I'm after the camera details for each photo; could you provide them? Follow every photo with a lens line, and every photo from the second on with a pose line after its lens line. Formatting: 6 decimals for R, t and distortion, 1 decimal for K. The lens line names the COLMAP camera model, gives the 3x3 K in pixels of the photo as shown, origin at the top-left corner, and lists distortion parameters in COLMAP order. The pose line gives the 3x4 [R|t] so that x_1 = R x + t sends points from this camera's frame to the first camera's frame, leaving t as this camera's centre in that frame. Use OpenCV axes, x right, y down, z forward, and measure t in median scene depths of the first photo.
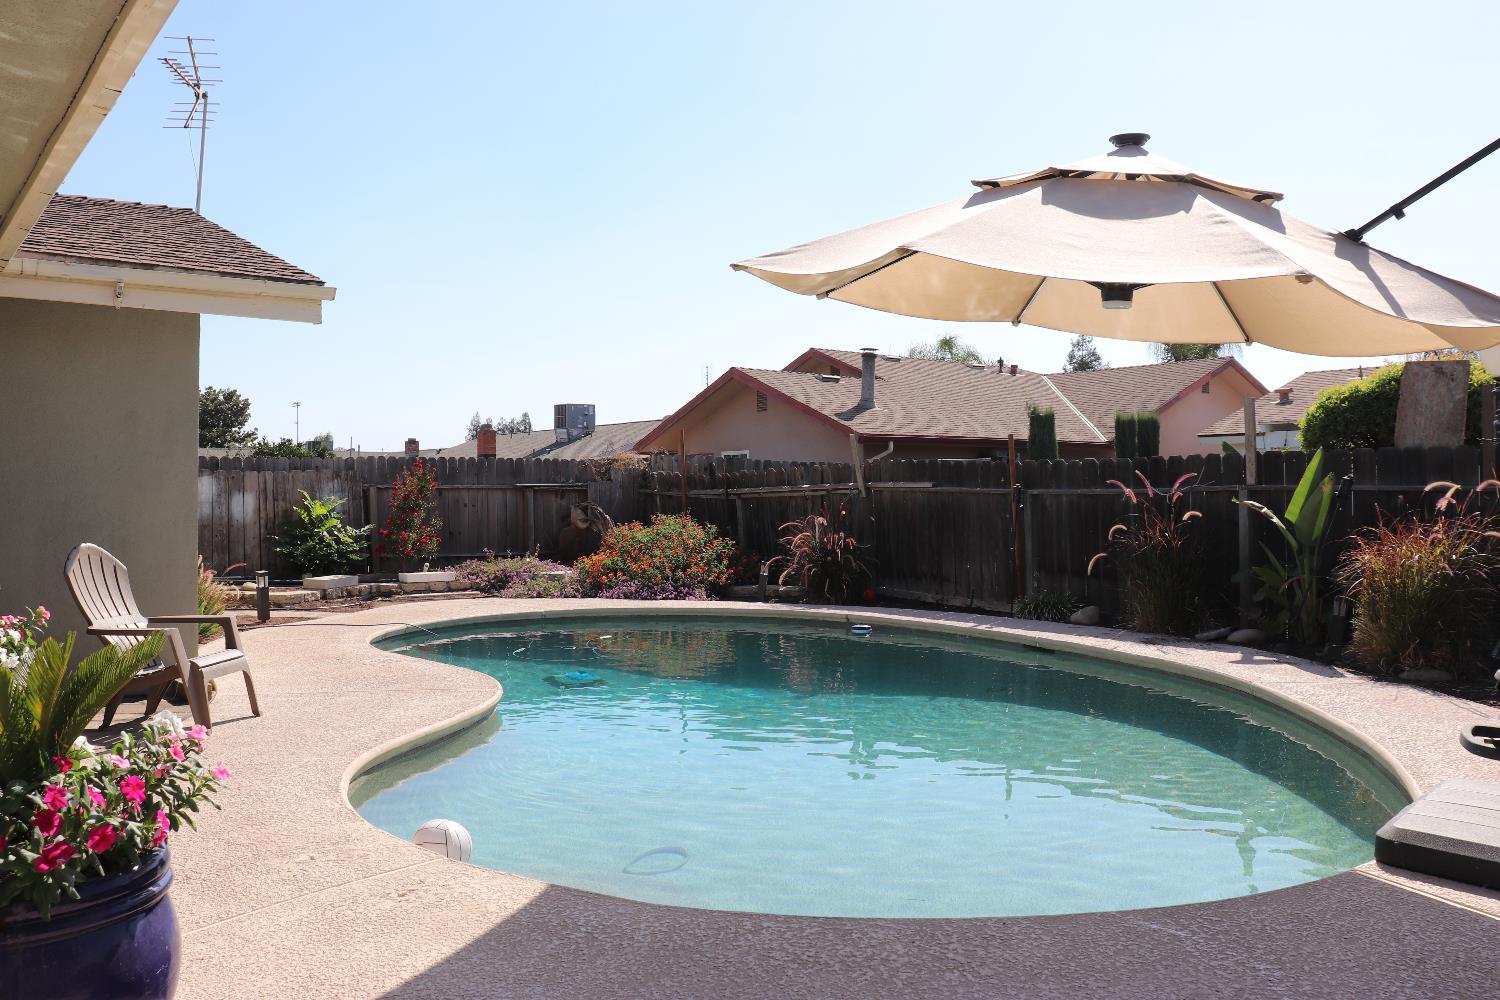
lens RADIAL K [[1232.9, 0, 738.1], [0, 1232.9, 497.0], [0, 0, 1]] dist [-0.178764, 0.160161]
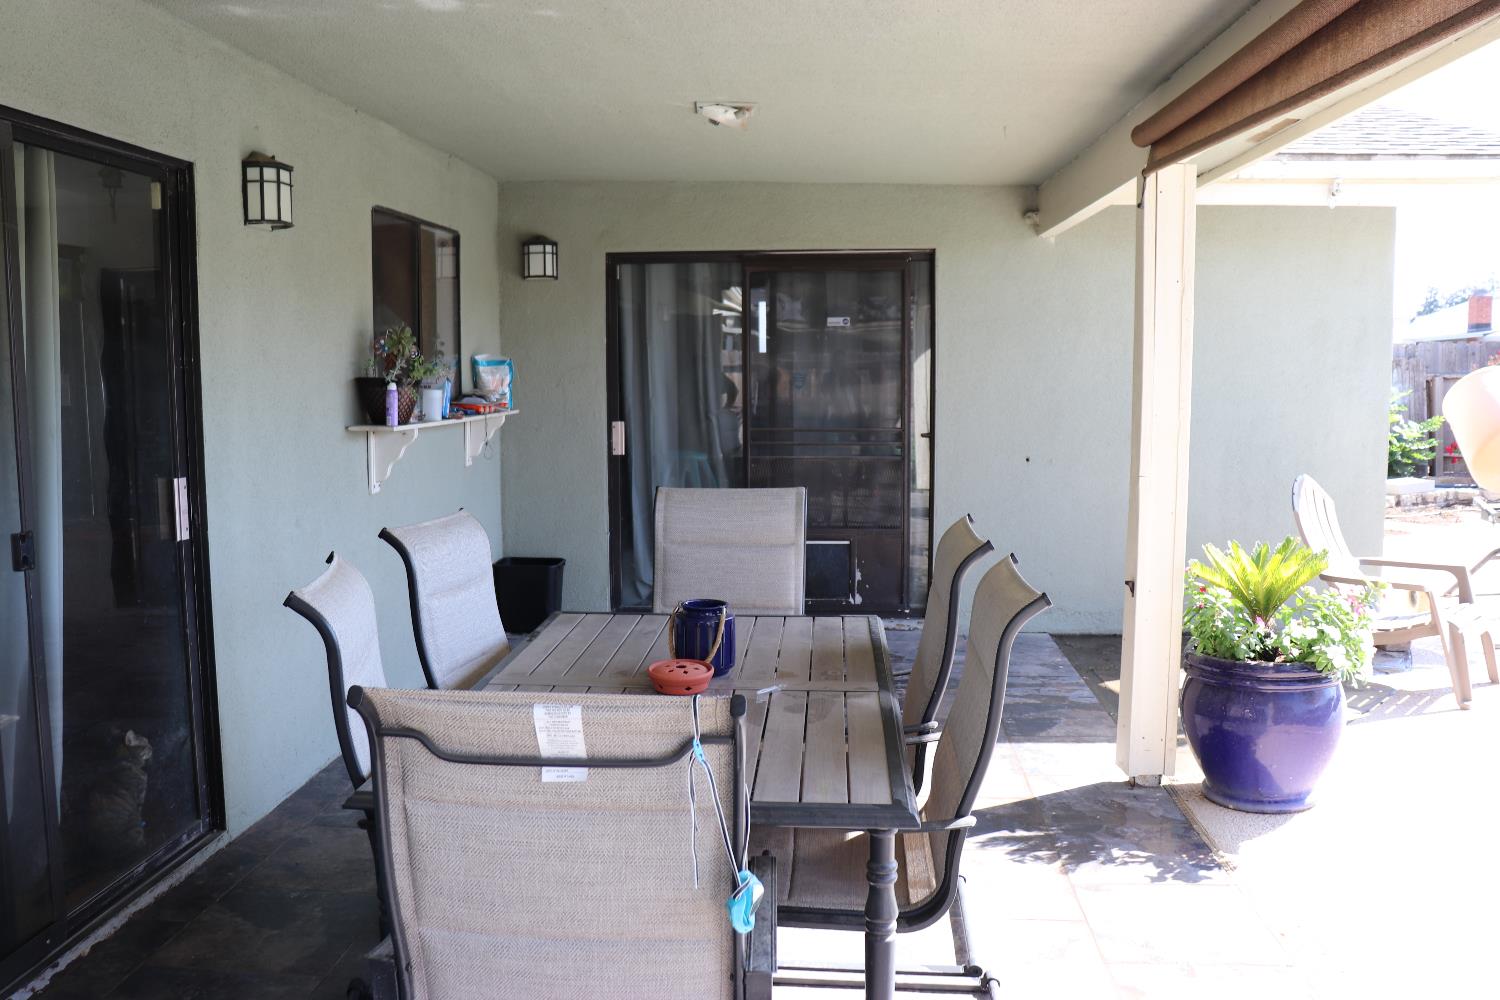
lens RADIAL K [[1232.9, 0, 738.1], [0, 1232.9, 497.0], [0, 0, 1]] dist [-0.178764, 0.160161]
pose [[0.745463, 0.065742, -0.663297, -0.115225], [0.008048, 0.994164, 0.107582, -0.019765], [0.666498, -0.085537, 0.740583, 0.015153]]
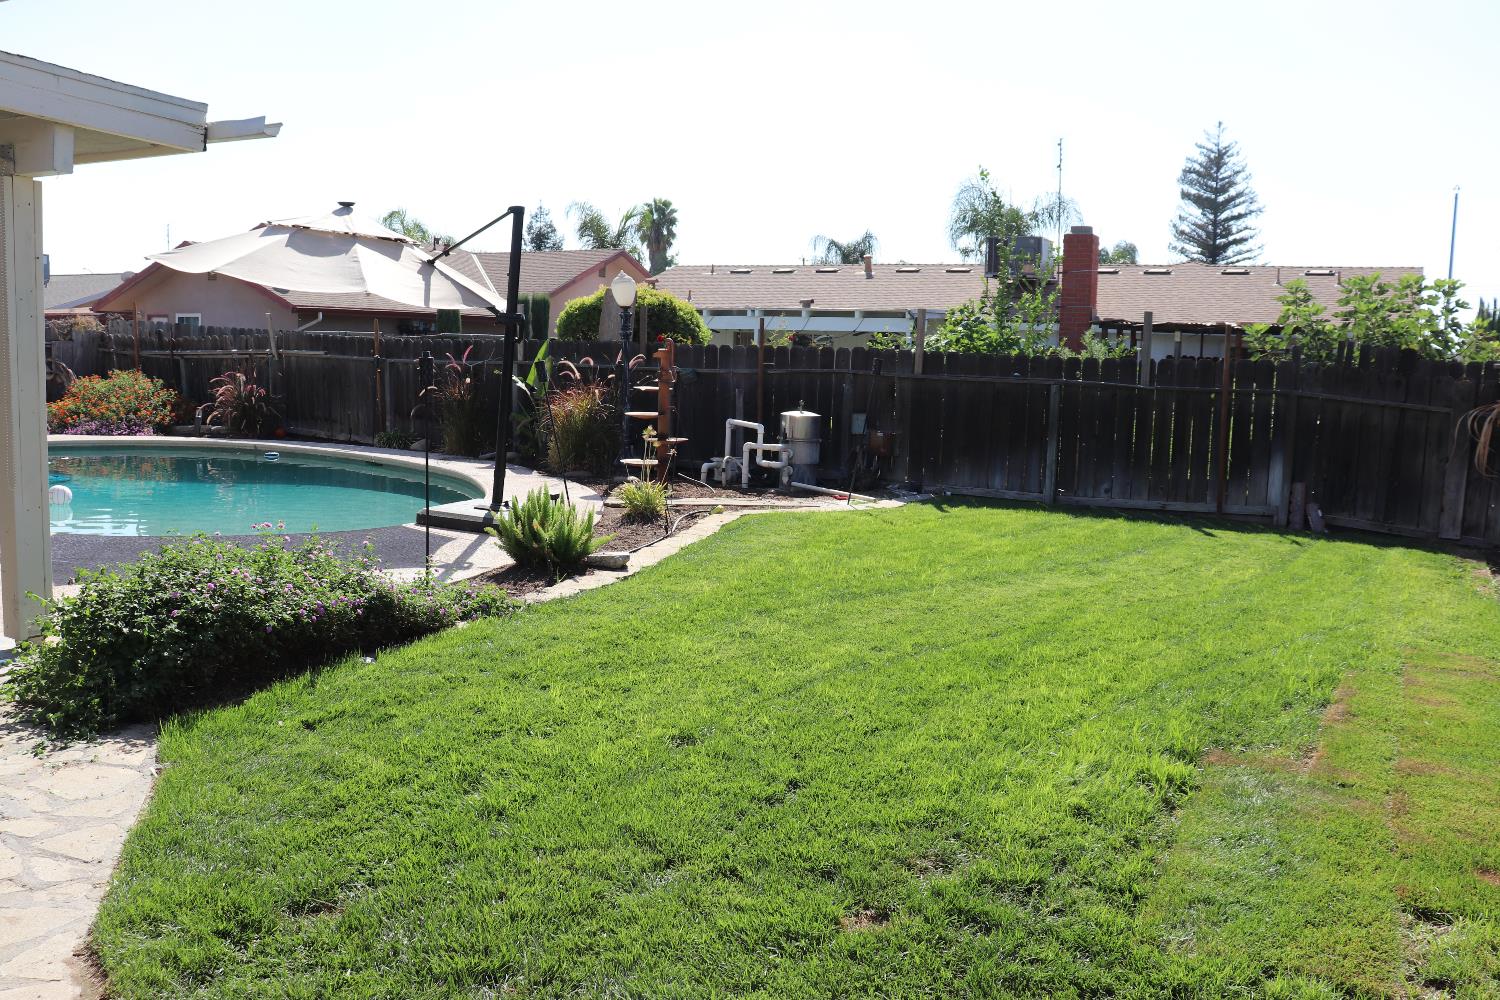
lens RADIAL K [[1228.7, 0, 750.0], [0, 1228.7, 500.0], [0, 0, 1]] dist [-0.183109, 0.166197]
pose [[0.911834, -0.013832, 0.410327, 0.034707], [-0.035596, 0.993005, 0.112576, -0.013864], [-0.409014, -0.117256, 0.904963, -0.414389]]
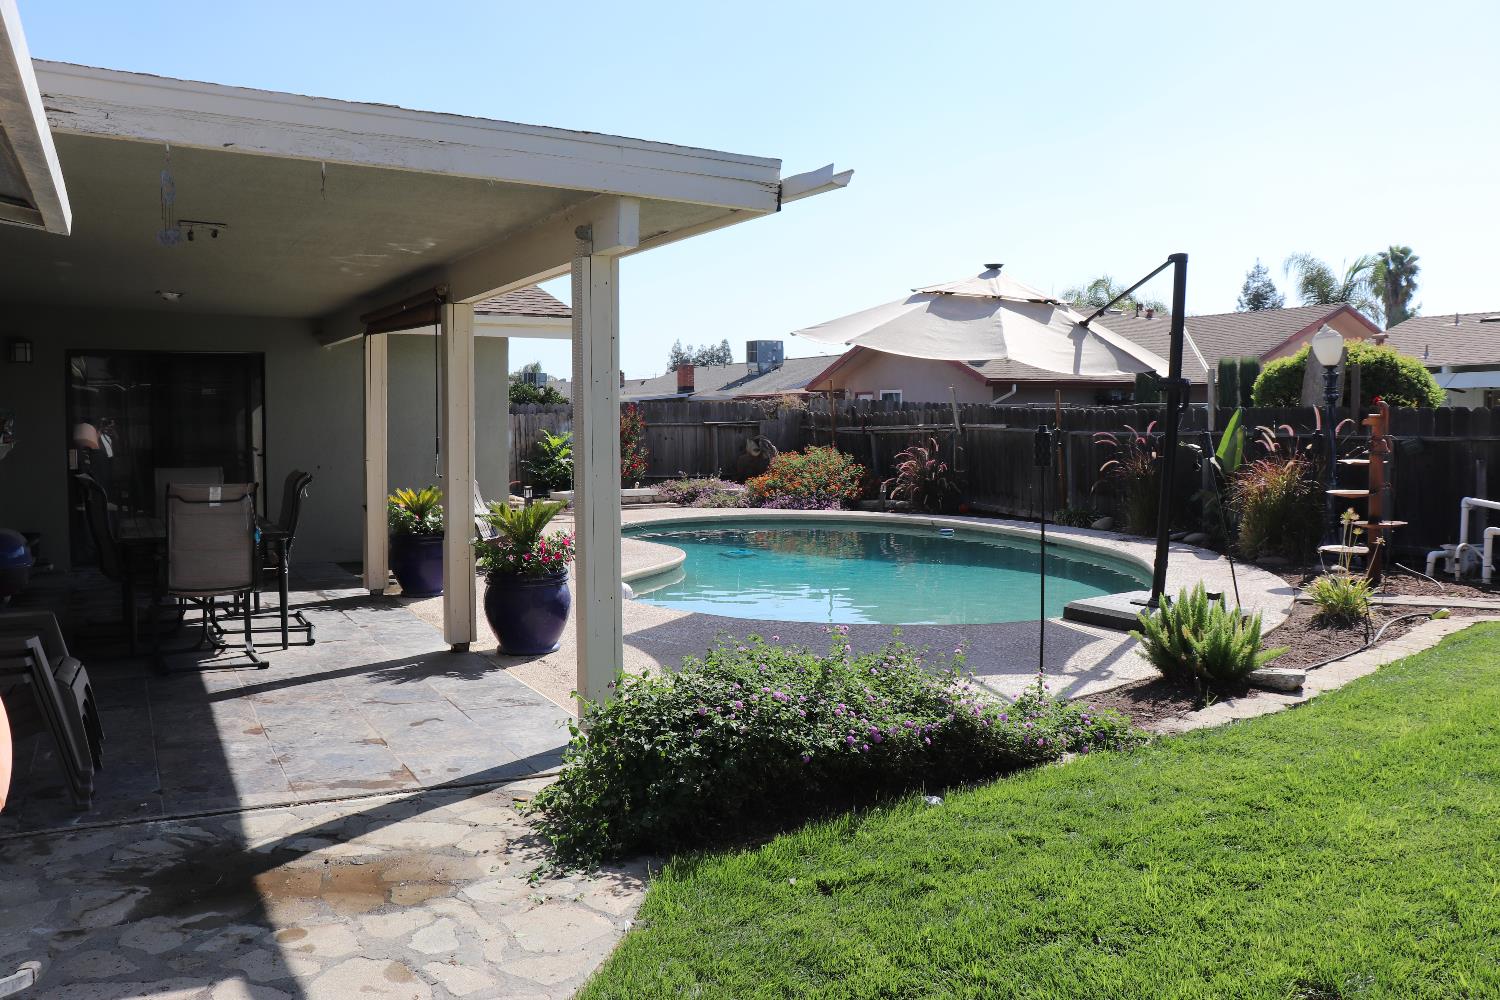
lens RADIAL K [[1232.9, 0, 738.1], [0, 1232.9, 497.0], [0, 0, 1]] dist [-0.178764, 0.160161]
pose [[0.986823, 0.010034, -0.161494, 0.079223], [0.000106, 0.998035, 0.062653, -0.015399], [0.161806, -0.061845, 0.984883, -0.343804]]
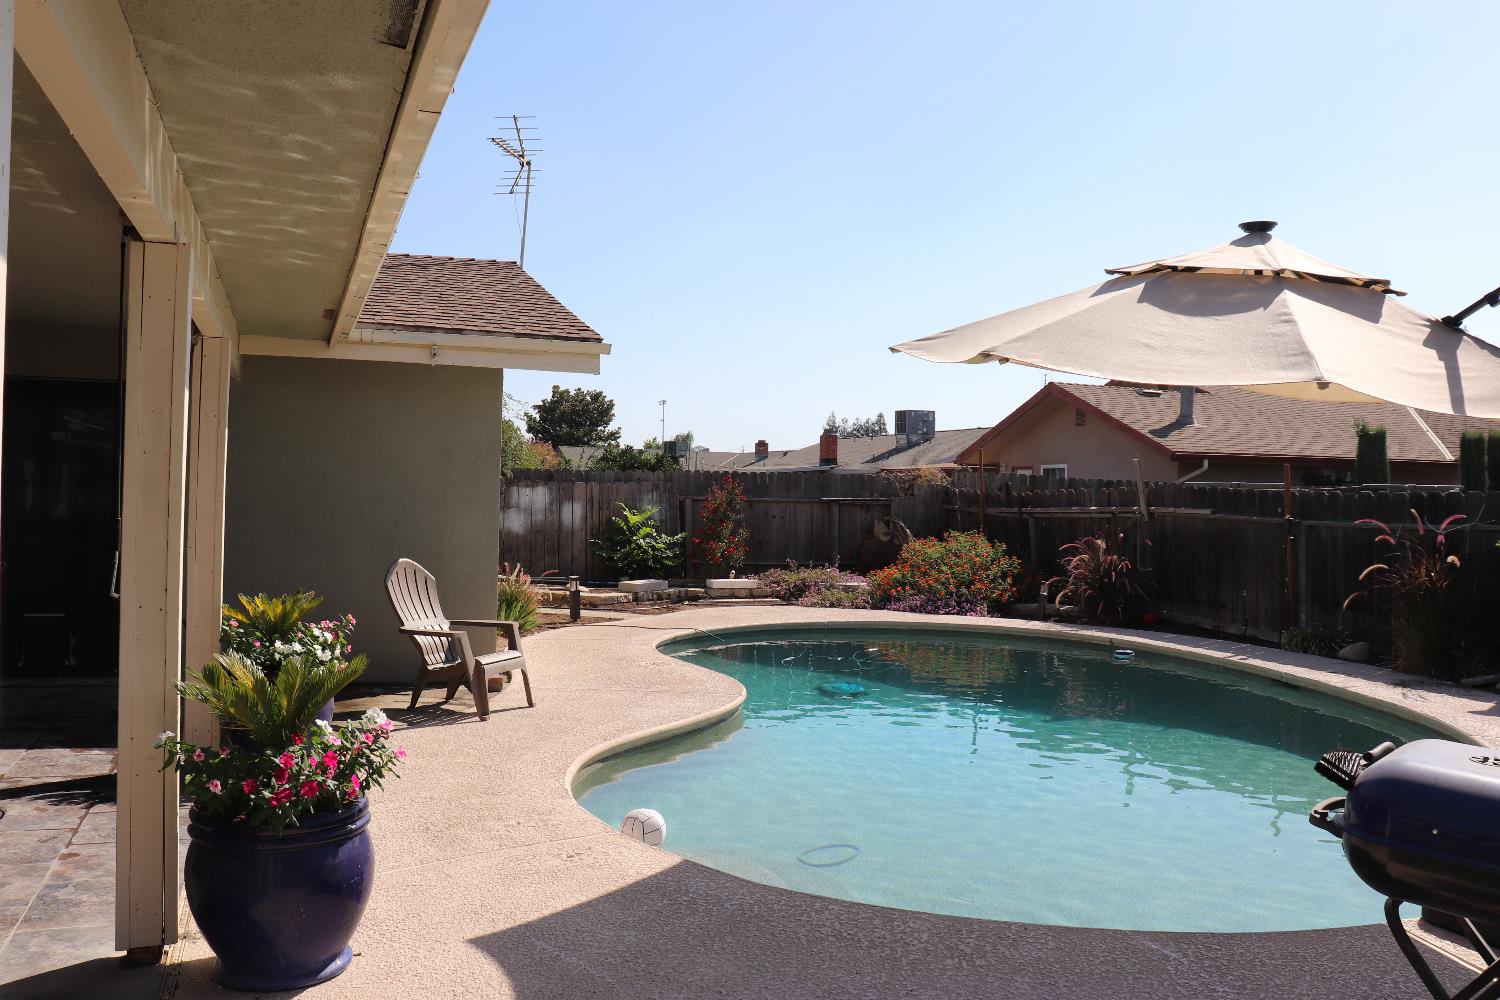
lens RADIAL K [[1232.9, 0, 738.1], [0, 1232.9, 497.0], [0, 0, 1]] dist [-0.178764, 0.160161]
pose [[0.958055, 0.021978, -0.285742, 0.063396], [-0.021724, 0.999756, 0.004060, -0.016499], [0.285761, 0.002318, 0.958298, -0.051586]]
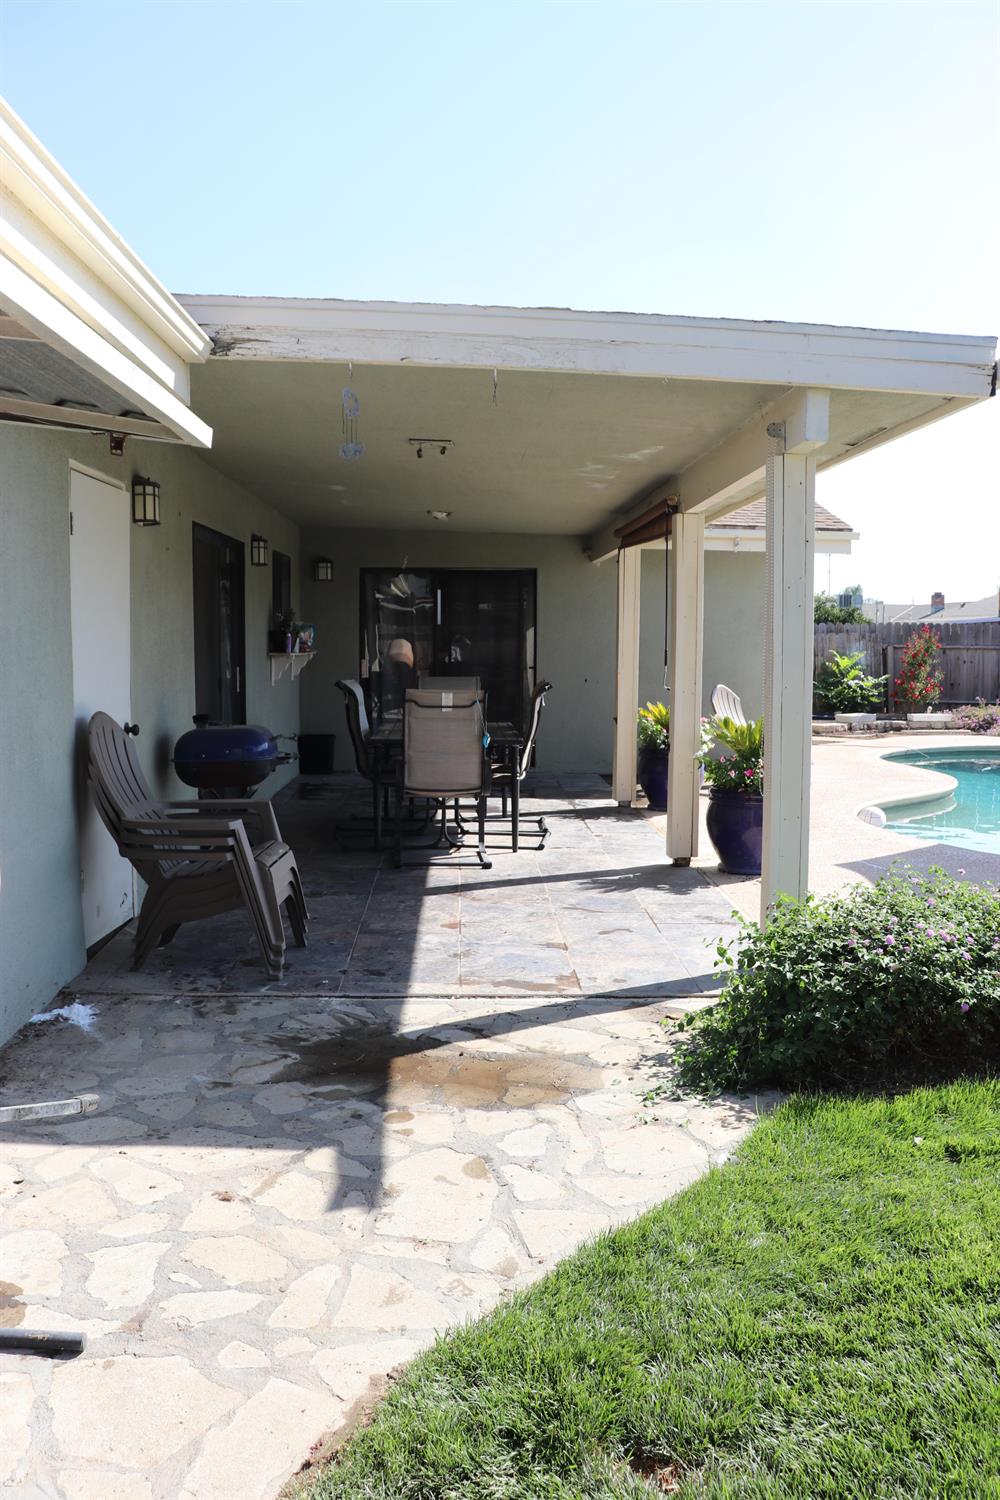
lens RADIAL K [[1235.3, 0, 508.0], [0, 1235.3, 766.4], [0, 0, 1]] dist [-0.173425, 0.155595]
pose [[0.822399, 0.060184, -0.565718, 0.110460], [-0.003288, 0.994875, 0.101060, -0.011309], [0.568901, -0.081251, 0.818382, -0.318430]]
